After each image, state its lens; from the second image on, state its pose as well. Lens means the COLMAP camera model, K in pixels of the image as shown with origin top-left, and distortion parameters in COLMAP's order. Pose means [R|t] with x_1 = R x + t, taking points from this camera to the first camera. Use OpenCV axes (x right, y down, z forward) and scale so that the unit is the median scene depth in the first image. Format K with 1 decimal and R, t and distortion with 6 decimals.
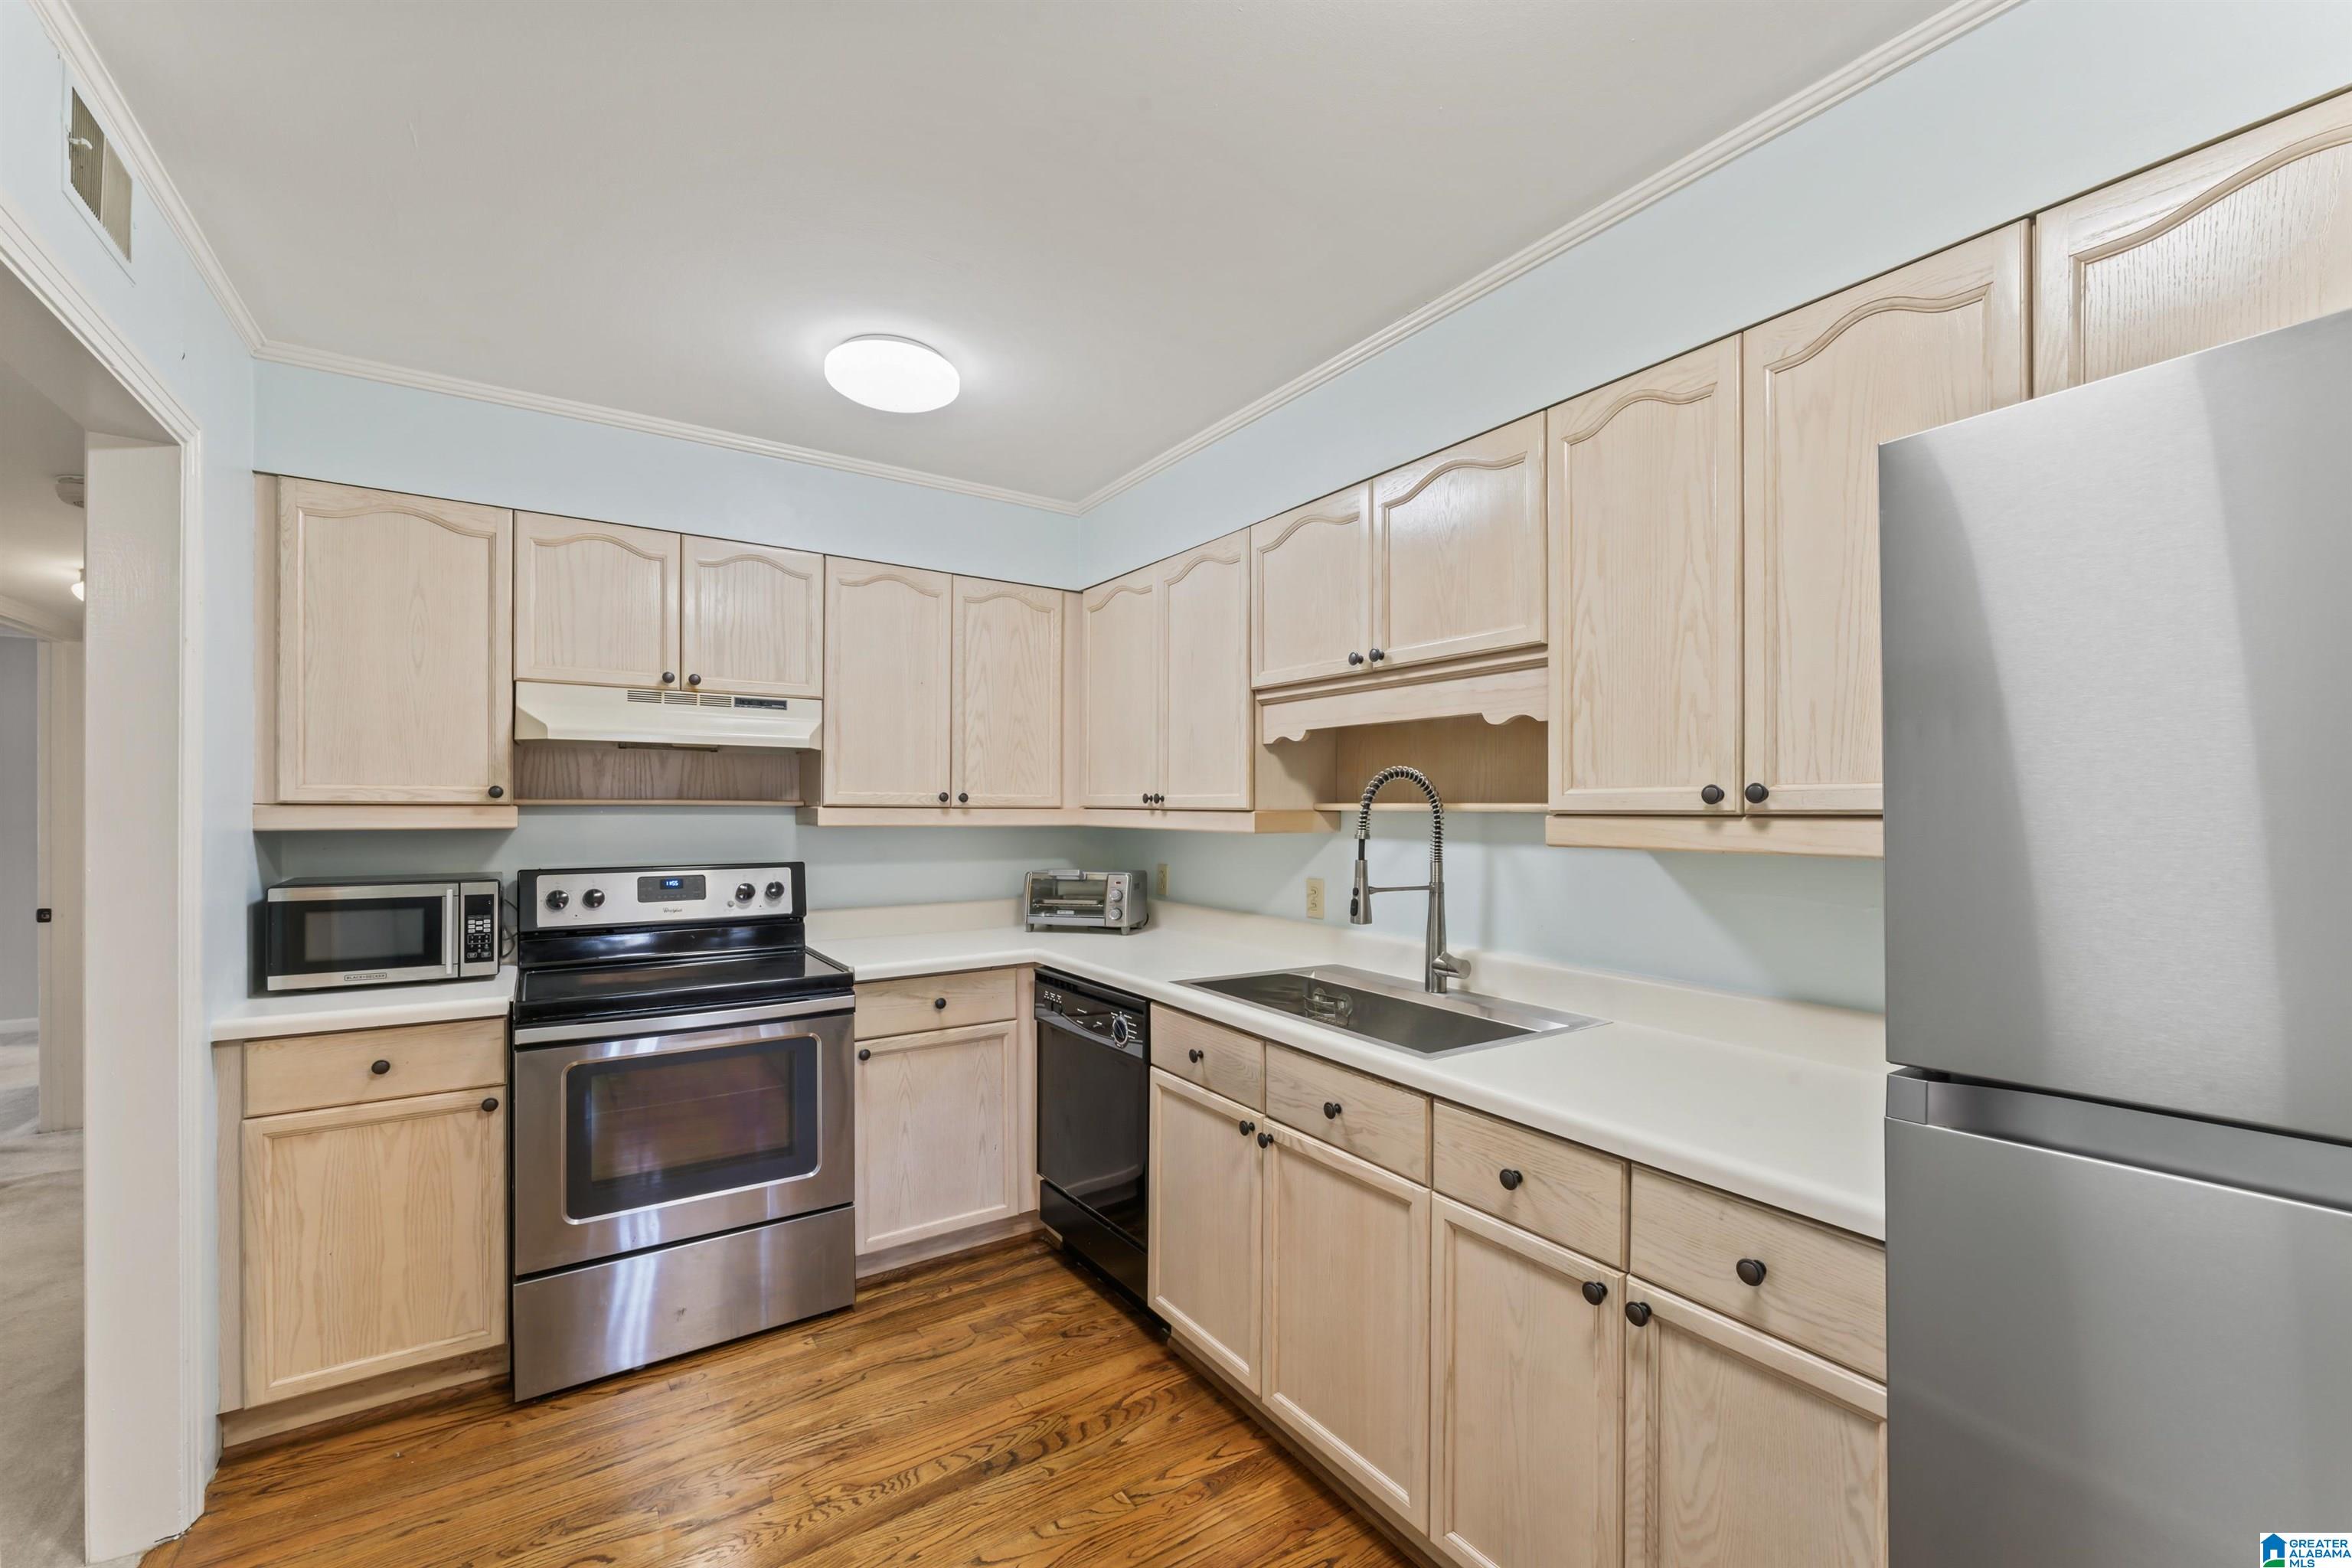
lens RADIAL K [[949.5, 0, 1176.1], [0, 949.5, 809.3], [0, 0, 1]] dist [-0.003399, 0.000197]
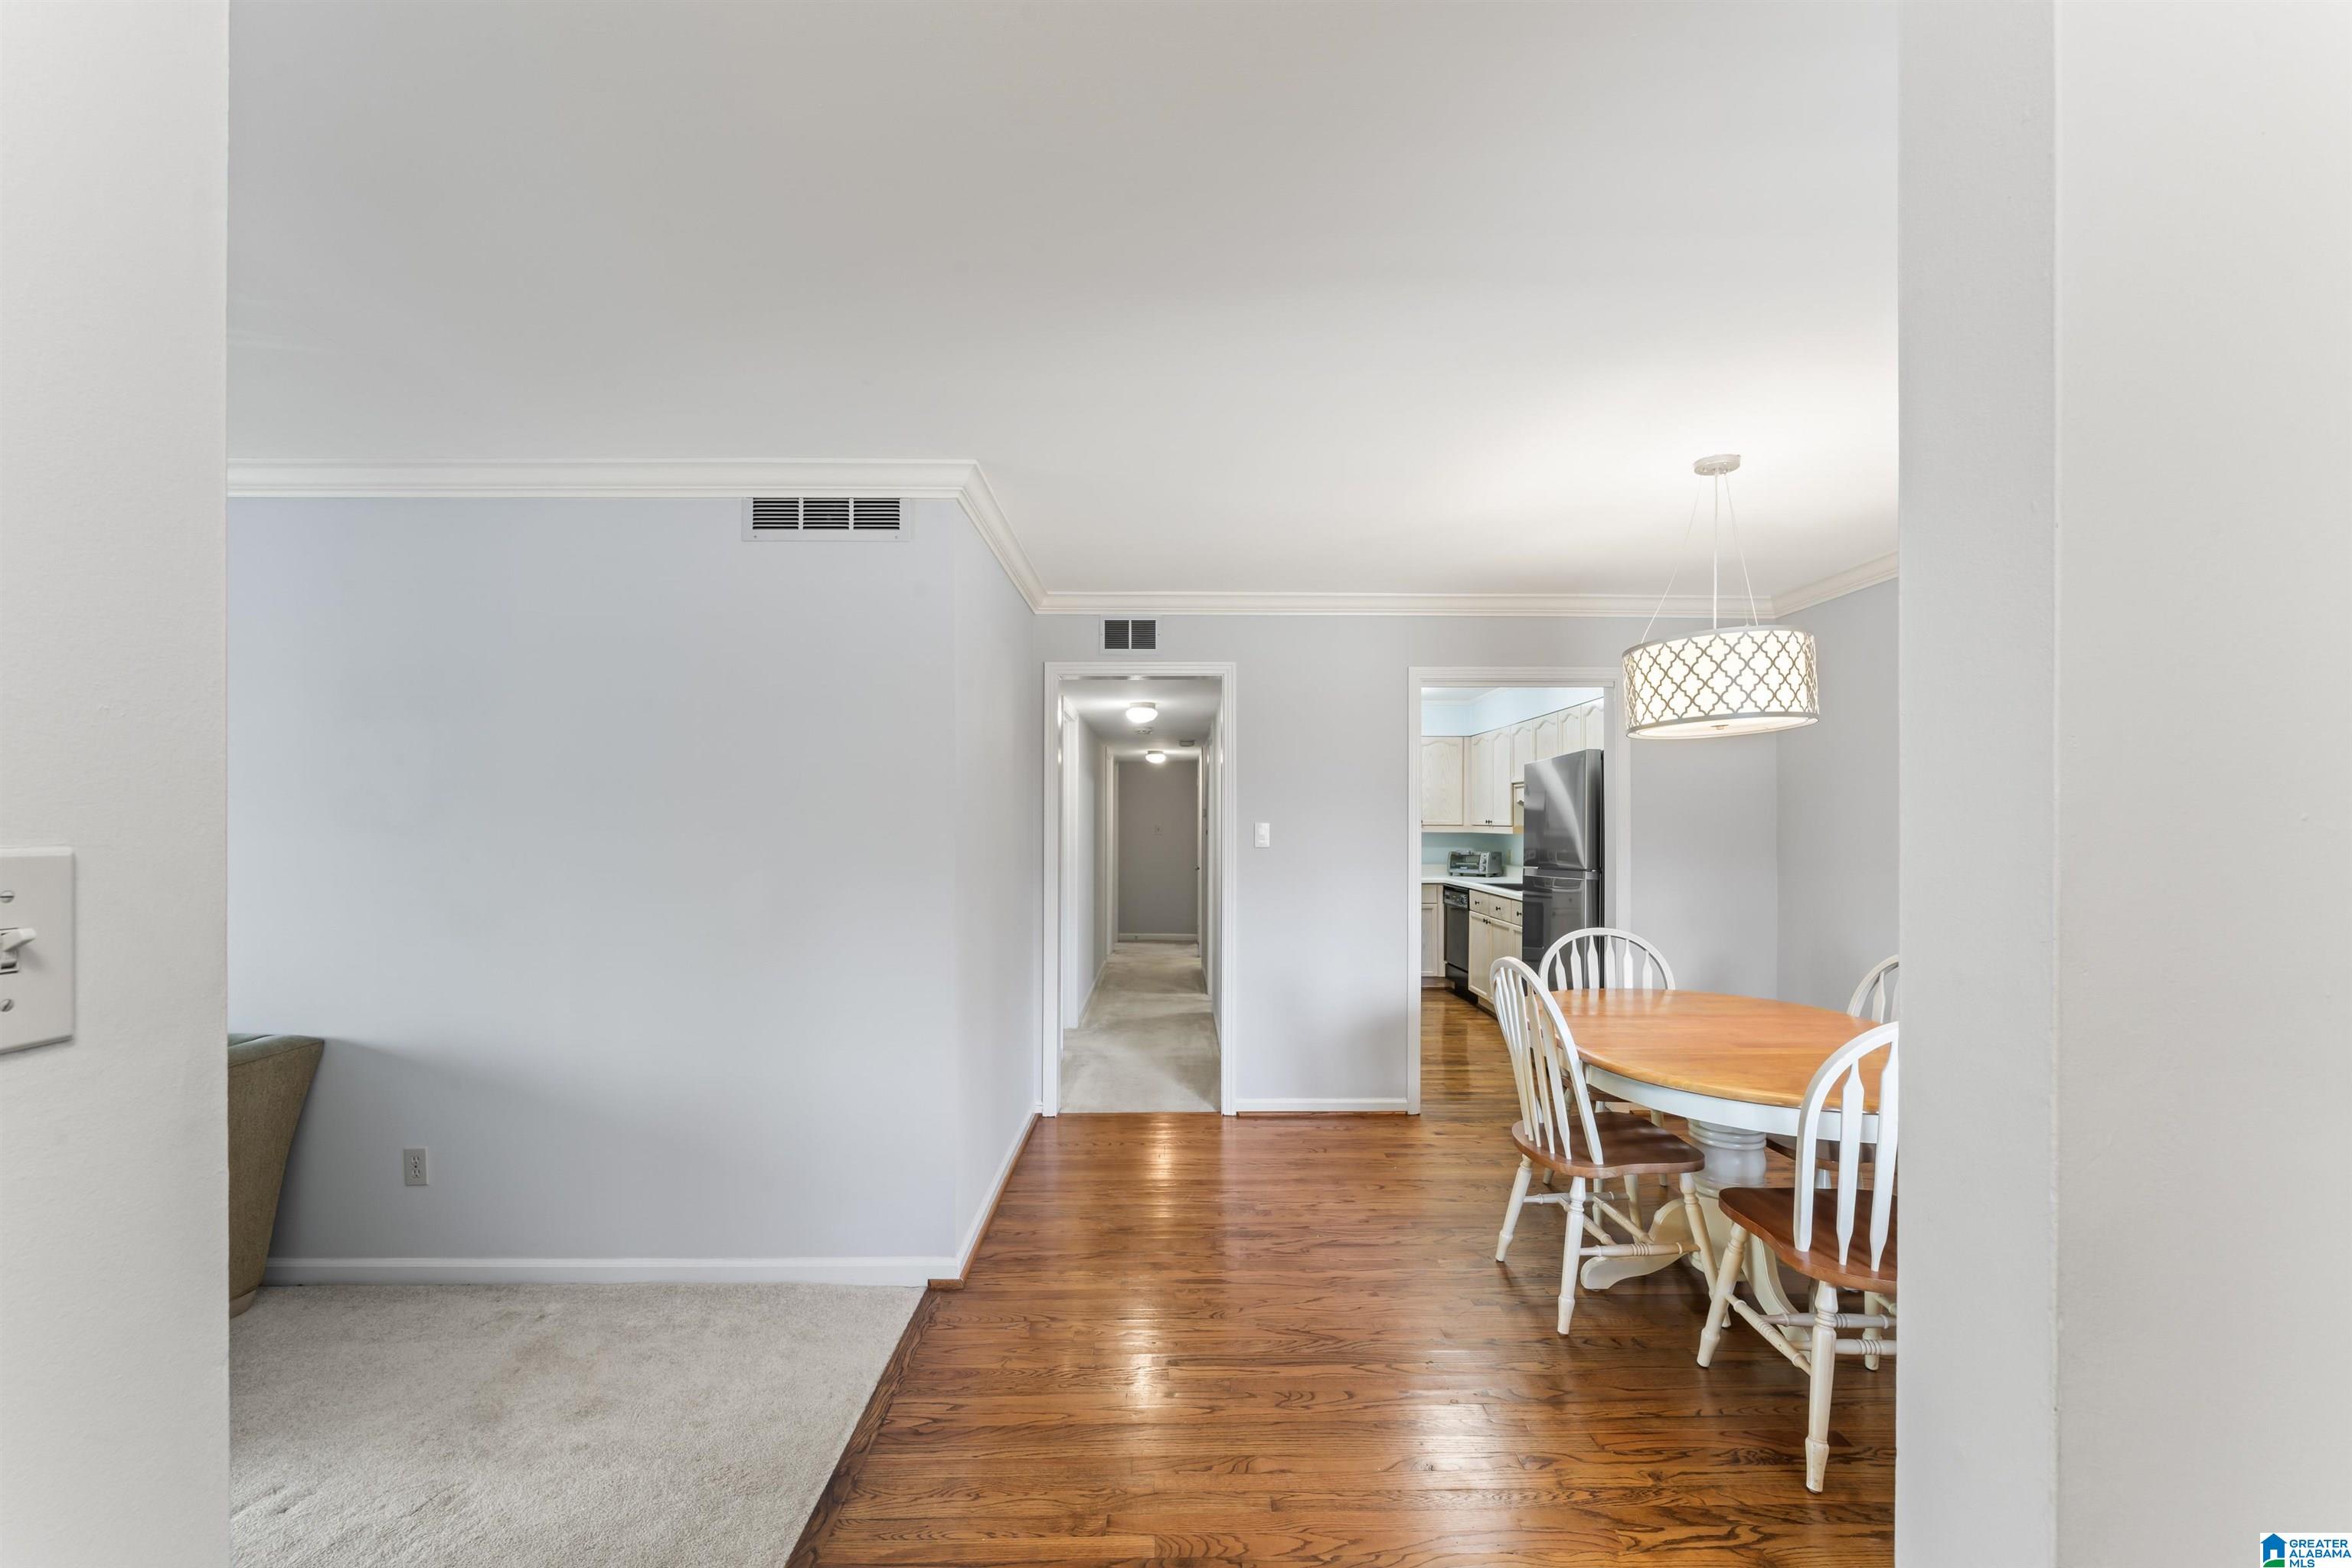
lens RADIAL K [[959.4, 0, 1173.6], [0, 959.4, 826.3], [0, 0, 1]] dist [-0.001984, 0.000015]
pose [[0.830079, 0.000390, -0.557646, 1.149951], [-0.001642, 0.999997, -0.001744, 0.011669], [0.557643, 0.002363, 0.830077, -2.659315]]
